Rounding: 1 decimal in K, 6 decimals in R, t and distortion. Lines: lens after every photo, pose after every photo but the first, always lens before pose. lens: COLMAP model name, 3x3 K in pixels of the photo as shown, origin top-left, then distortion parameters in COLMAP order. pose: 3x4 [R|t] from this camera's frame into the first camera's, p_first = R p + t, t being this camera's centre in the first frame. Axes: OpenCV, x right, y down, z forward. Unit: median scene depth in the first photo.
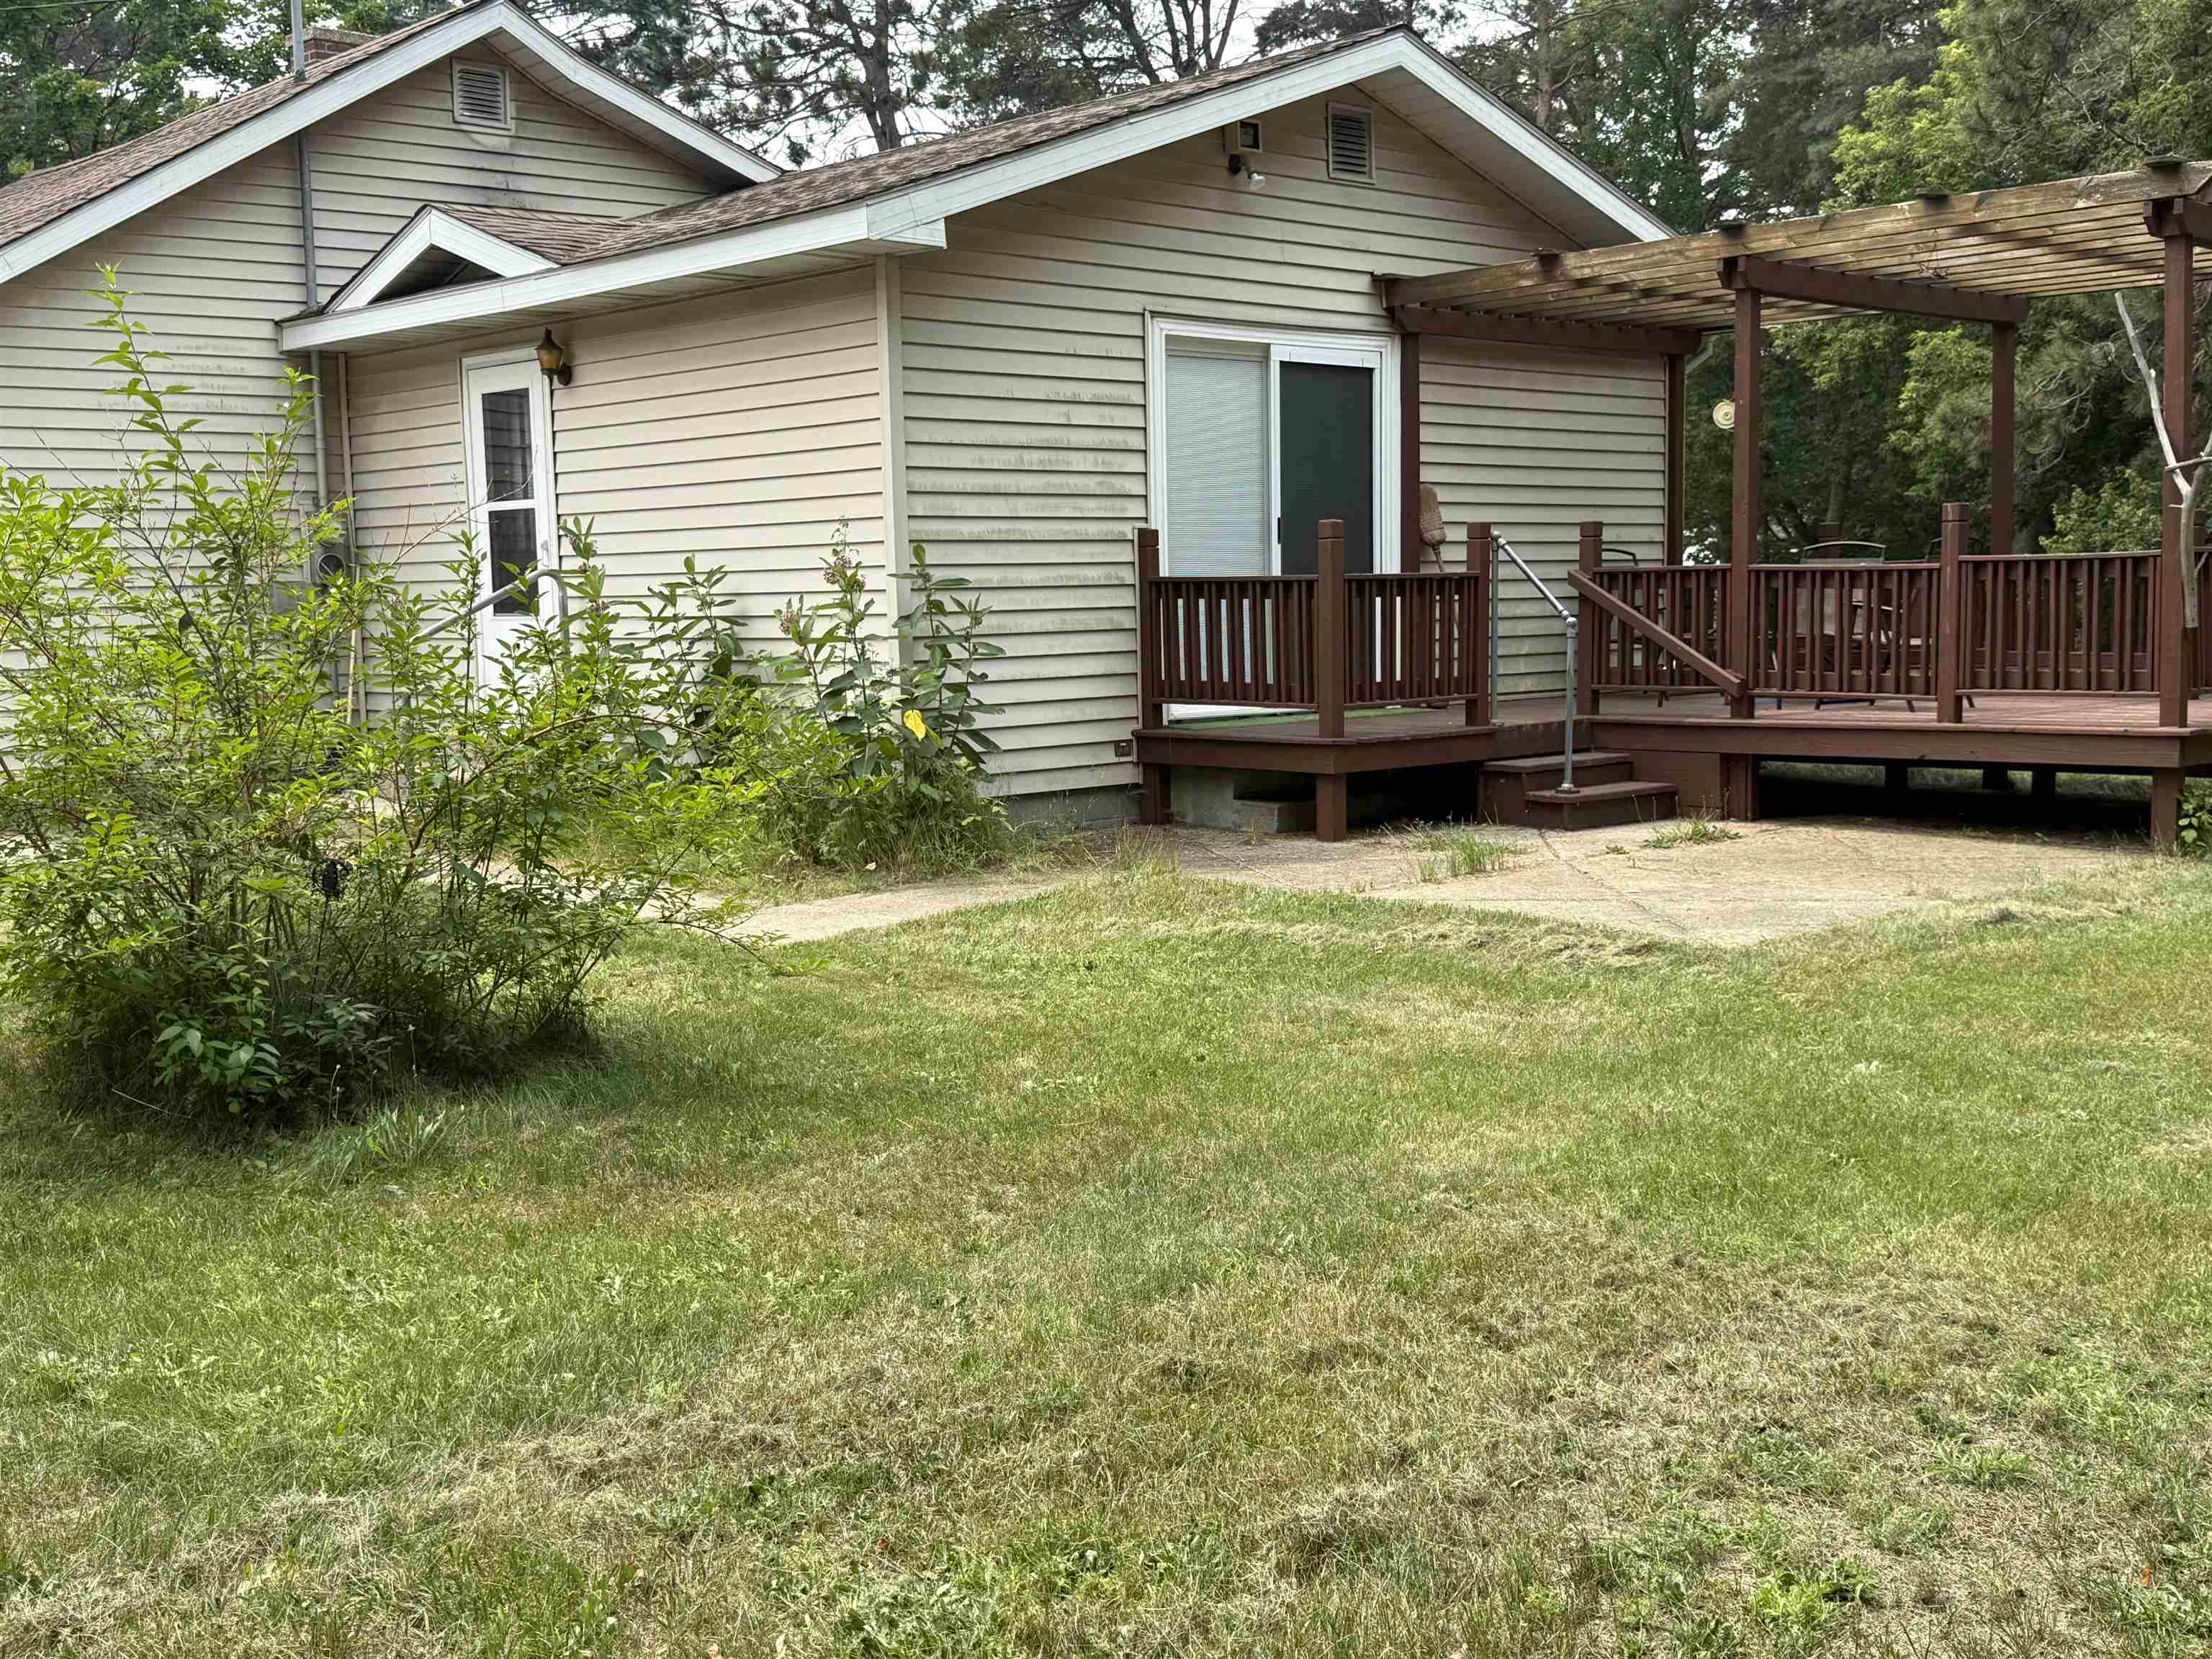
lens RADIAL K [[2439.8, 0, 1106.0], [0, 2439.8, 829.5], [0, 0, 1]] dist [0.168171, 0.002172]
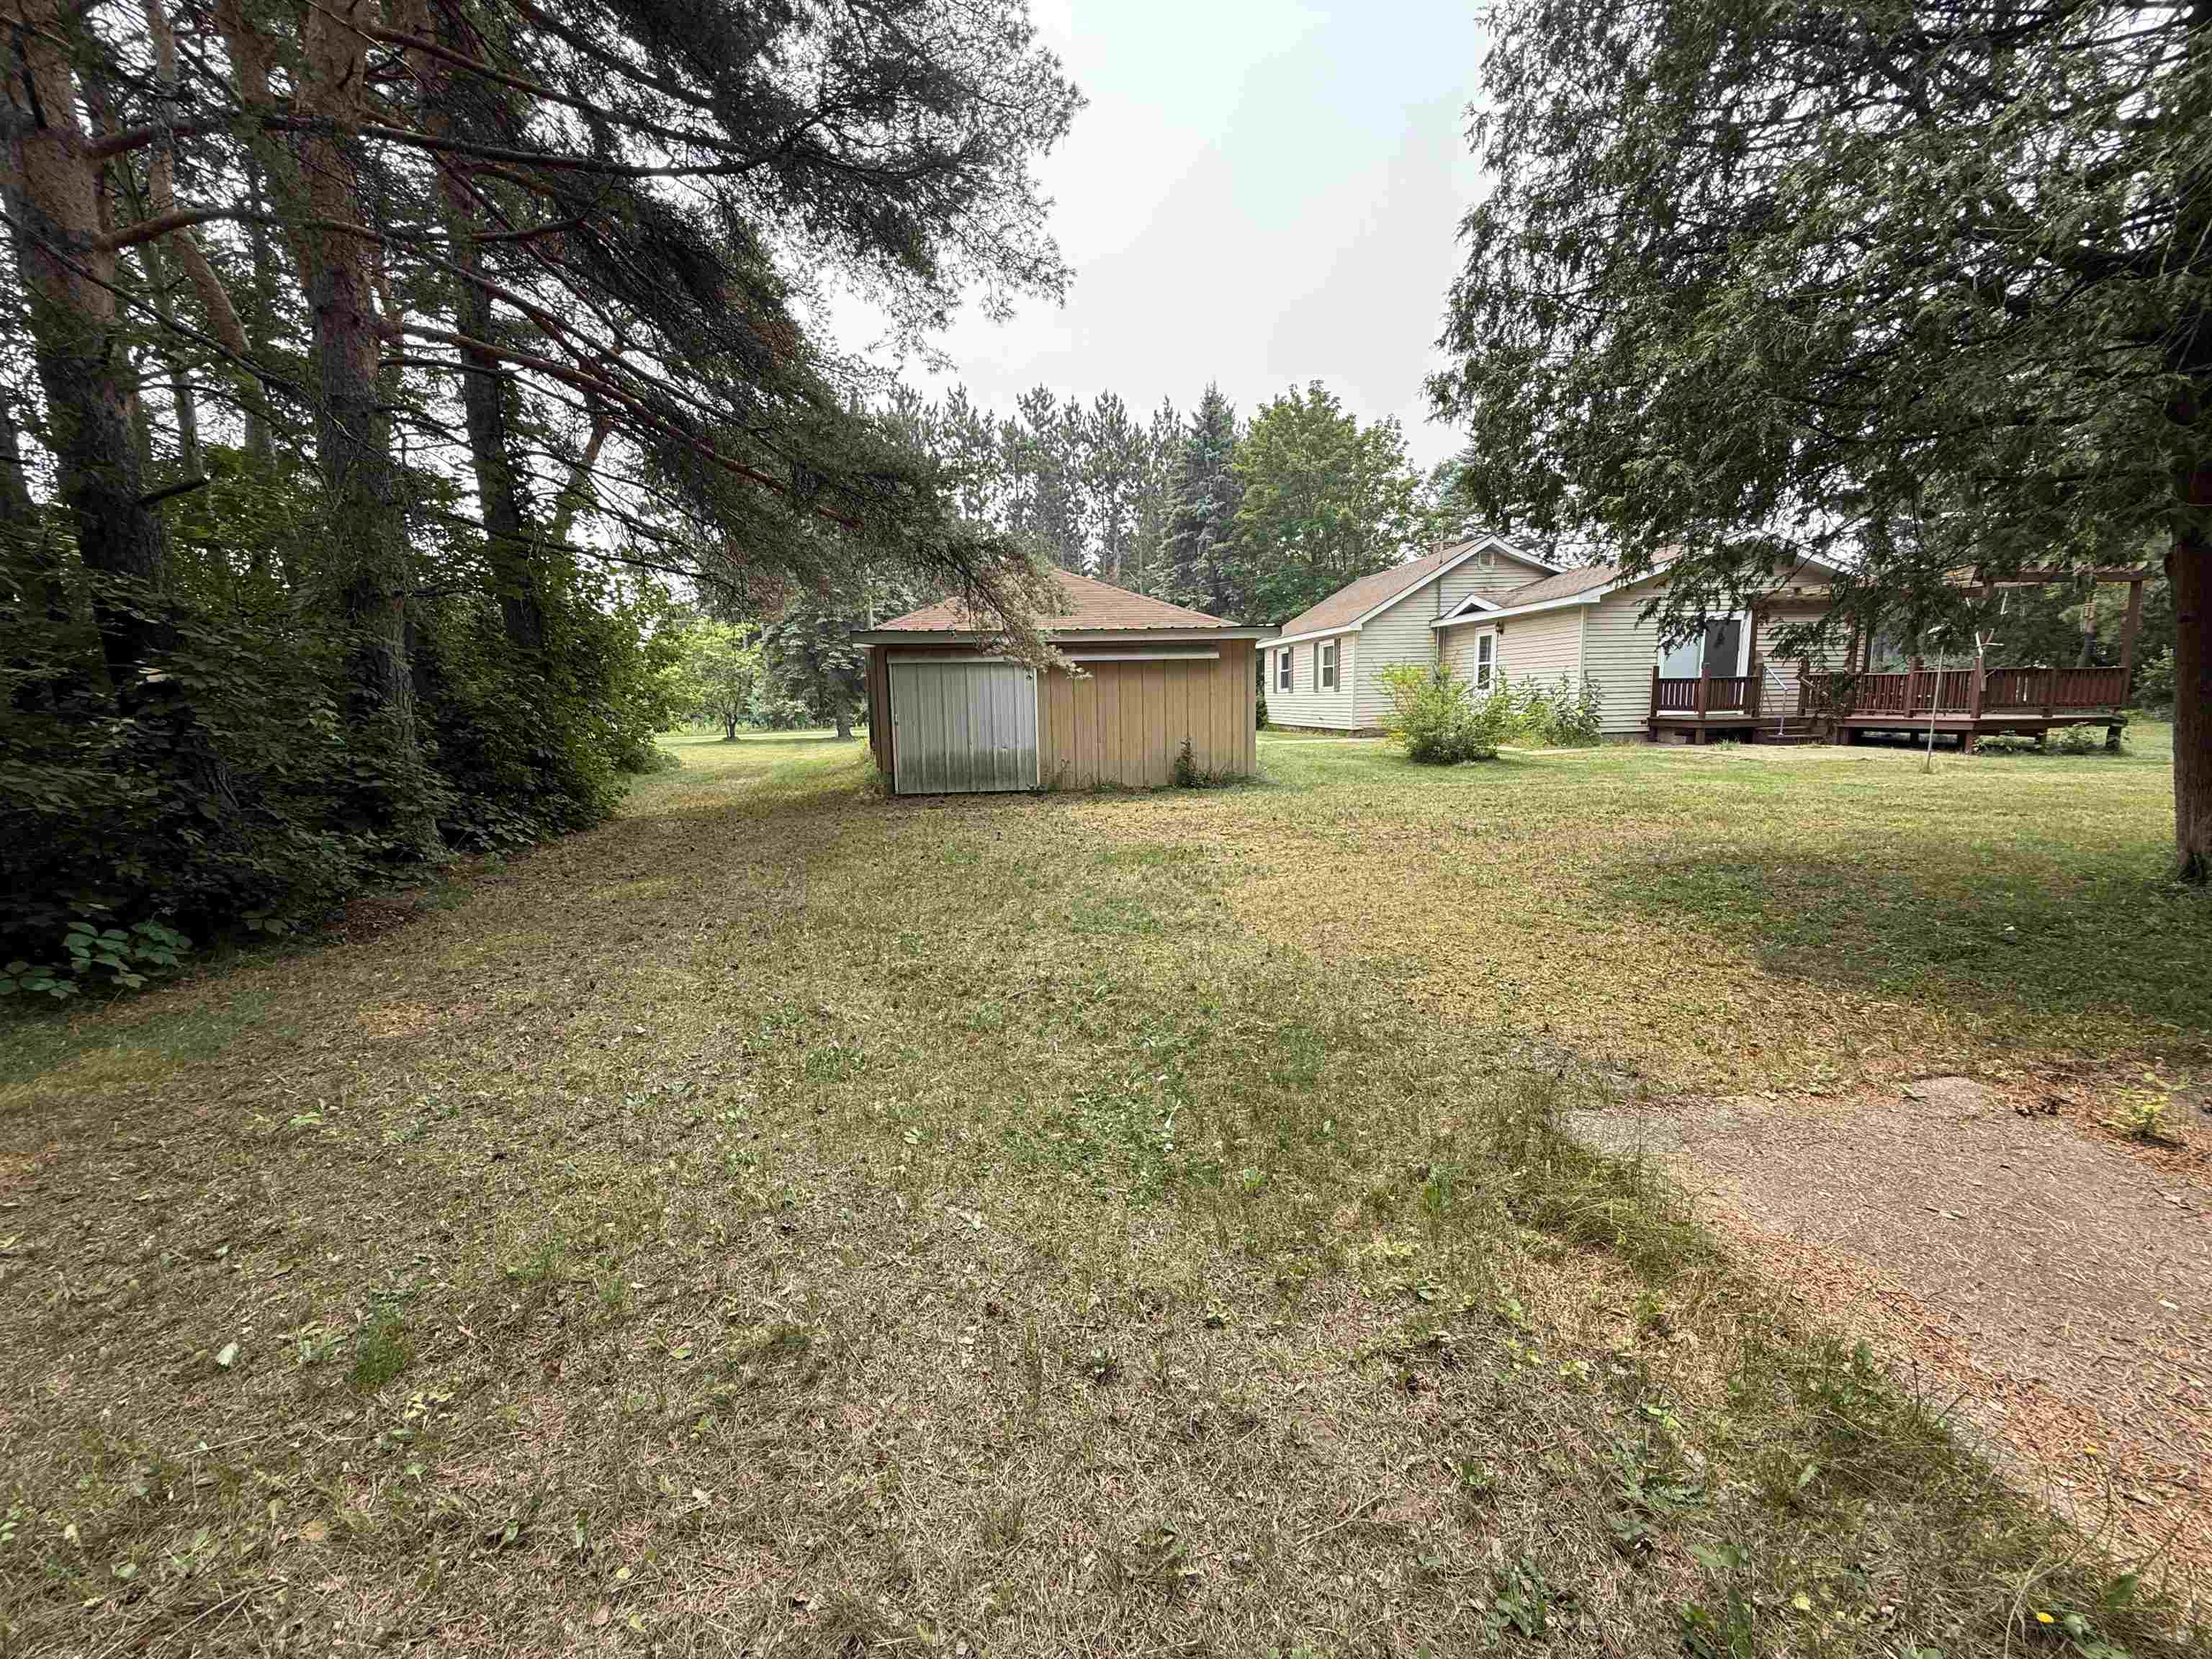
lens RADIAL K [[891.6, 0, 1106.0], [0, 891.6, 829.5], [0, 0, 1]] dist [-0.001733, -0.000578]
pose [[0.815016, 0.084353, -0.573266, 0.134599], [-0.048571, 0.995811, 0.077474, 0.068072], [0.577399, -0.035298, 0.815698, -0.658371]]
